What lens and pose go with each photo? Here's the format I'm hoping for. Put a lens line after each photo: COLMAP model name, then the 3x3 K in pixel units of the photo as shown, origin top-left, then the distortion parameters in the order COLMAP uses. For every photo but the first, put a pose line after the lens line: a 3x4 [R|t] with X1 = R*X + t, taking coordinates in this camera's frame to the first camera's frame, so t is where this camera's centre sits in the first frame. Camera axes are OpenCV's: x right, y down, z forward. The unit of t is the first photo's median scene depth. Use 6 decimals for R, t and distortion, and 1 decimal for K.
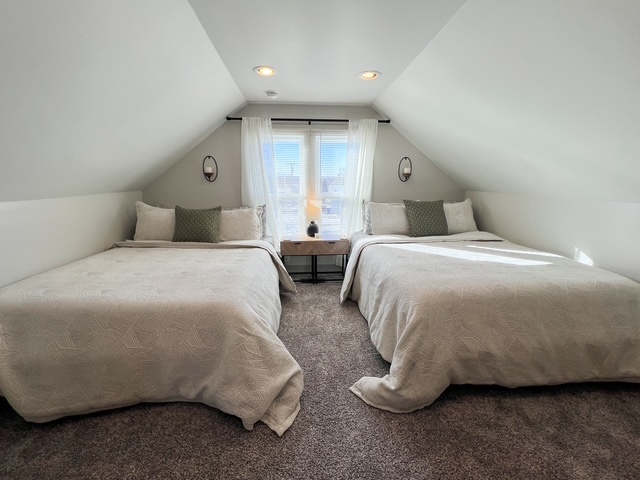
lens RADIAL K [[274.0, 0, 320.8], [0, 274.0, 240.1], [0, 0, 1]] dist [0.001165, 0.000406]
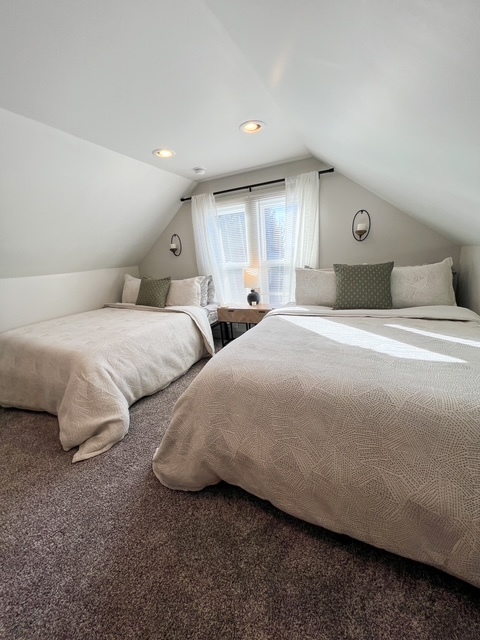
lens RADIAL K [[259.8, 0, 239.7], [0, 259.8, 318.6], [0, 0, 1]] dist [0.001584, -0.000144]
pose [[0.856048, 0.063160, -0.513024, 0.479257], [-0.039734, 0.997611, 0.056518, -0.016343], [0.515368, -0.027998, 0.856512, 0.177888]]
